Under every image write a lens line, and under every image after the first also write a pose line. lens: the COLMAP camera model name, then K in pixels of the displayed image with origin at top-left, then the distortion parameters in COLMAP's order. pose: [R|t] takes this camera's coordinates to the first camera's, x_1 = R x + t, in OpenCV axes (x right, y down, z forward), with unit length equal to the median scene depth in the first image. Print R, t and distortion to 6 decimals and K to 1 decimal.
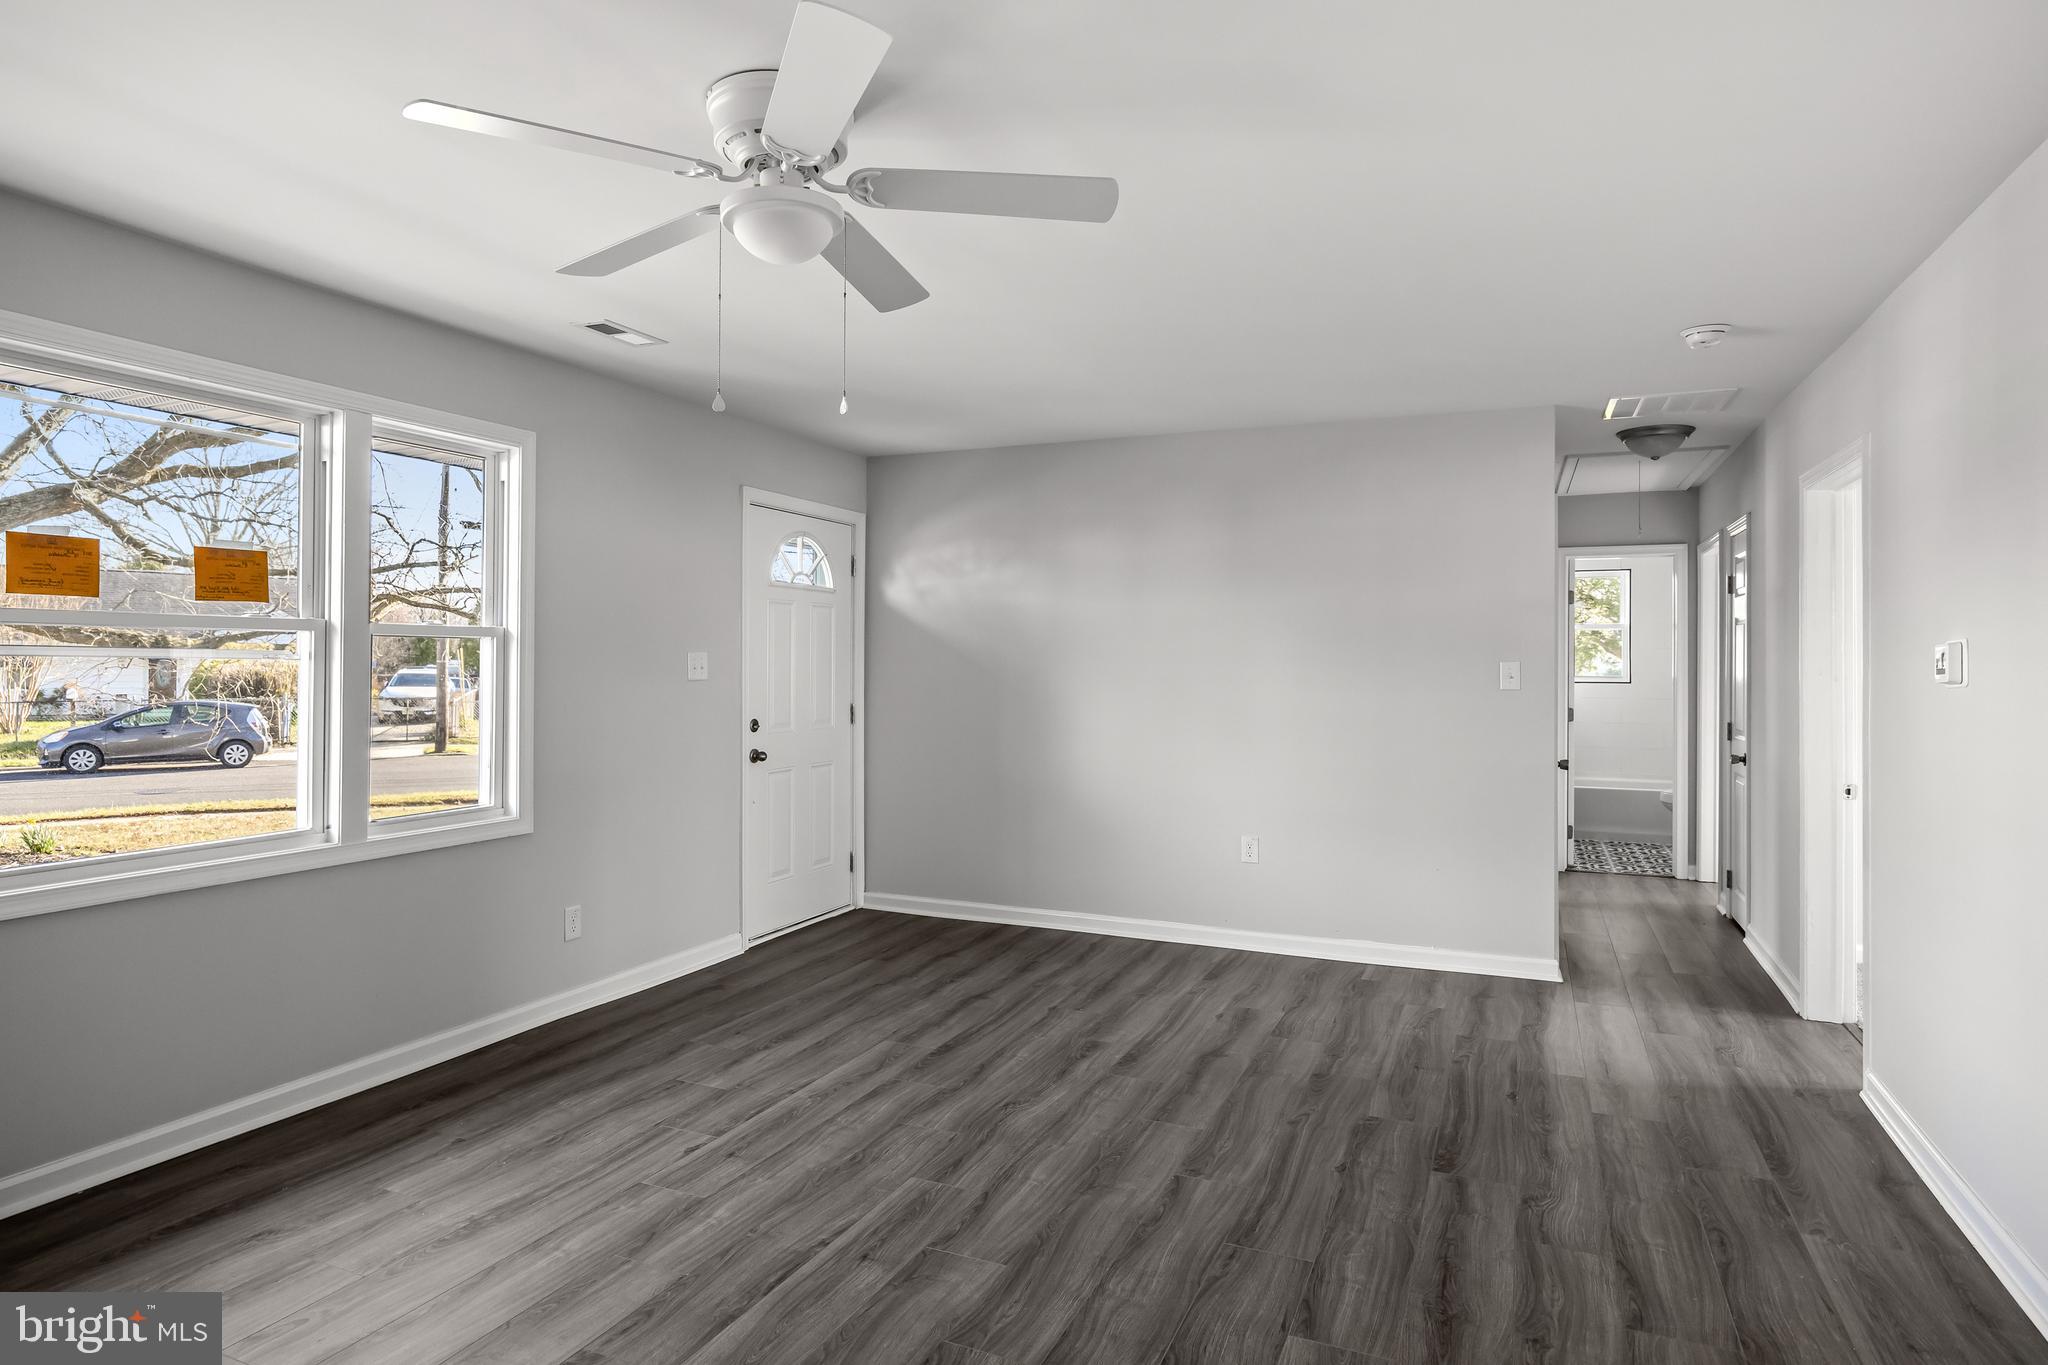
lens RADIAL K [[1166.3, 0, 1023.3], [0, 1166.3, 674.3], [0, 0, 1]] dist [-0.002006, -0.000732]
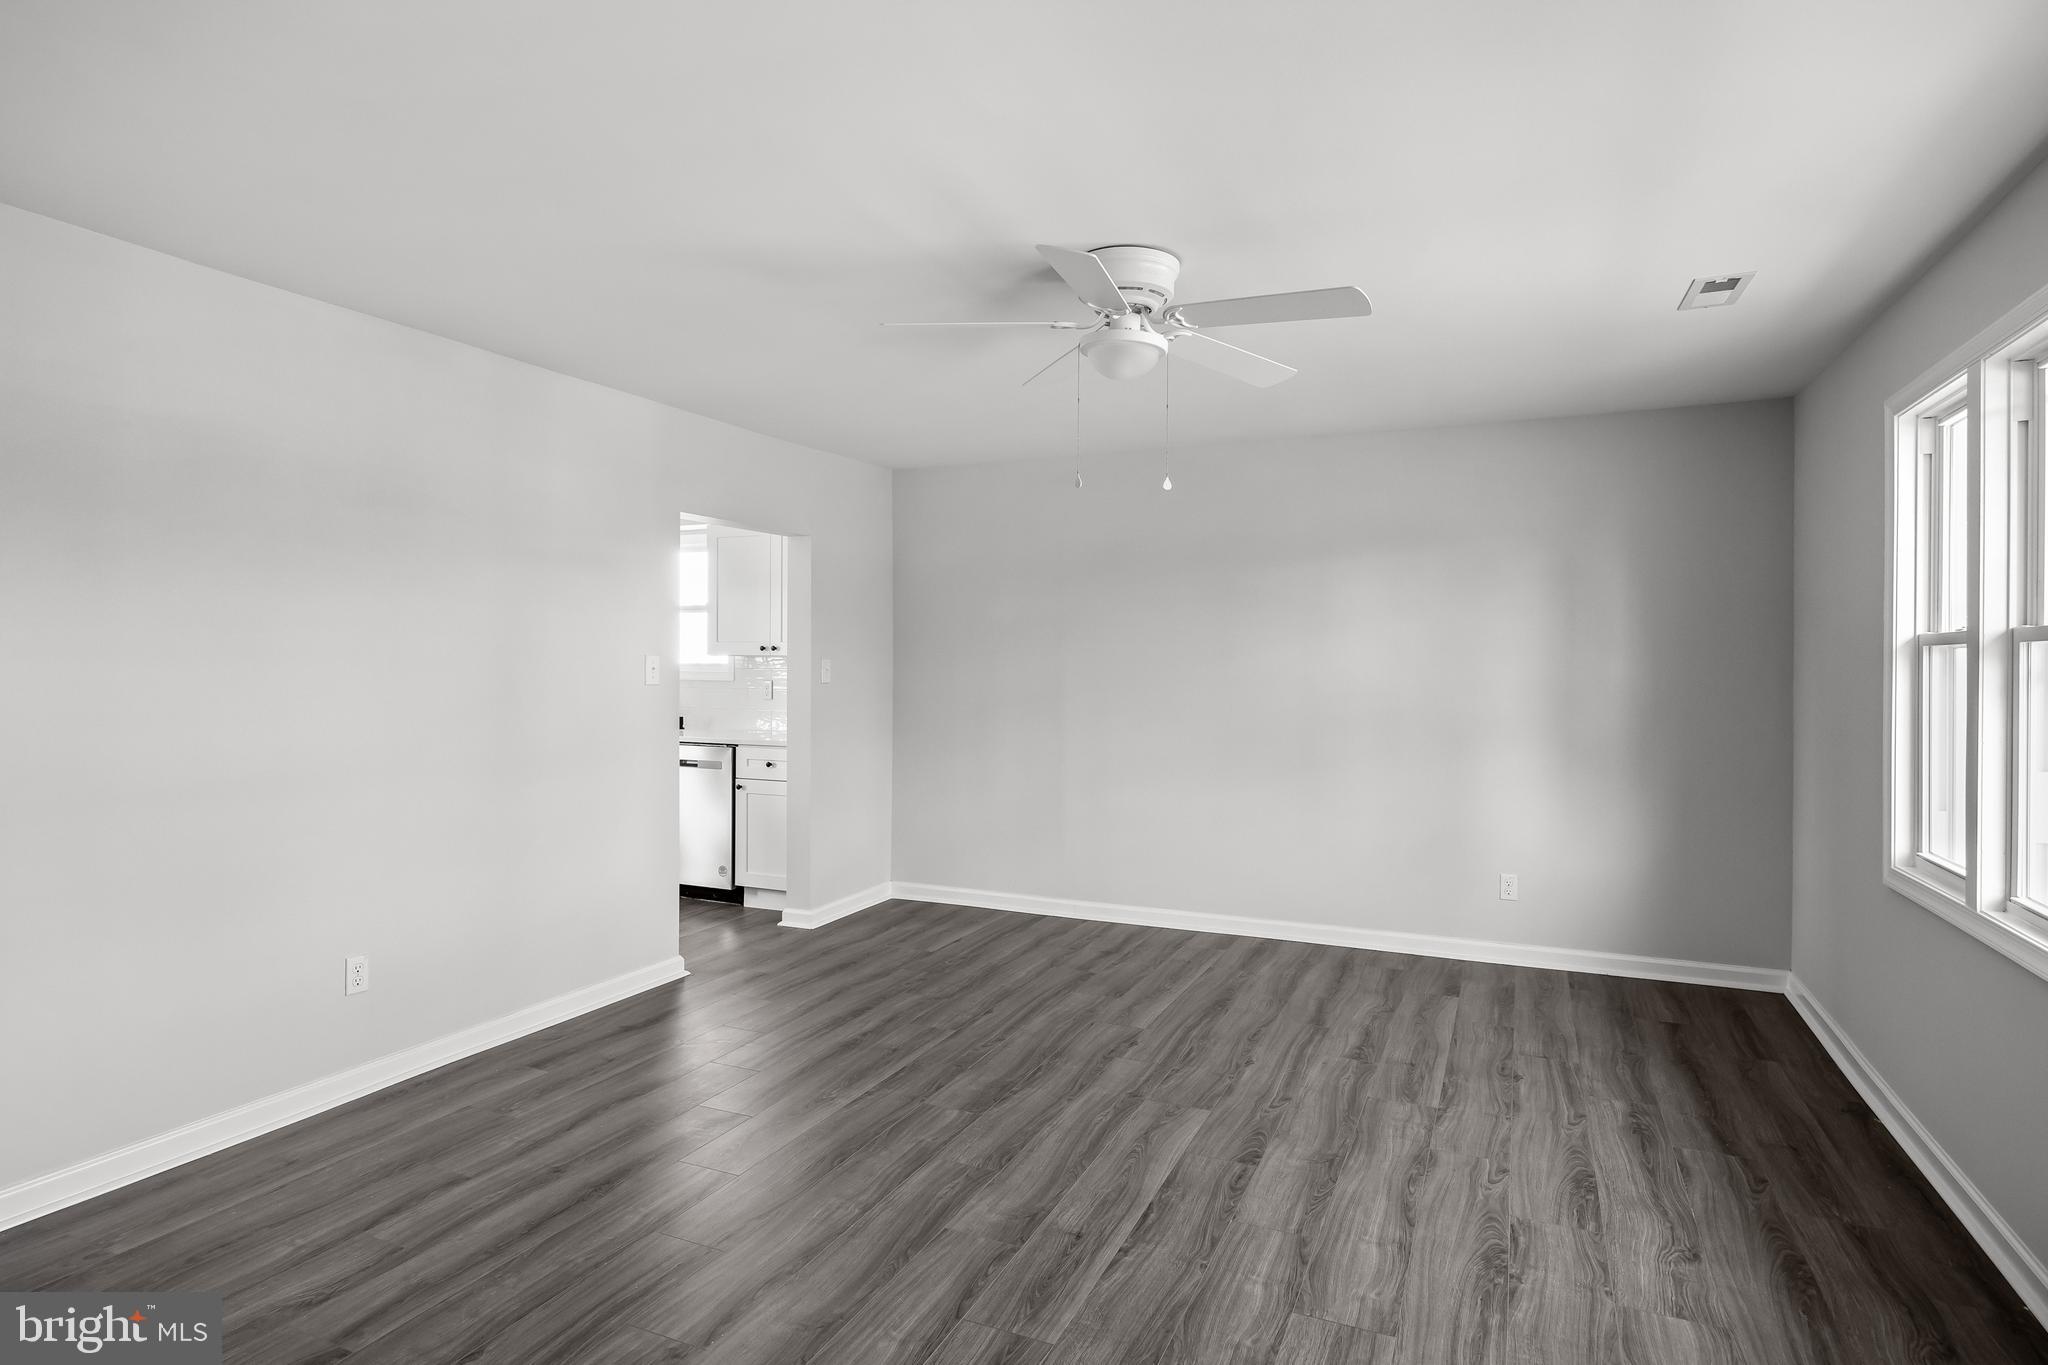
lens RADIAL K [[1117.2, 0, 1026.8], [0, 1117.2, 667.1], [0, 0, 1]] dist [0.025957, 0.000995]
pose [[-0.999917, -0.010357, 0.007619, -0.090996], [-0.010244, 0.999837, 0.014845, -0.028628], [-0.007772, 0.014766, -0.999861, 1.988843]]
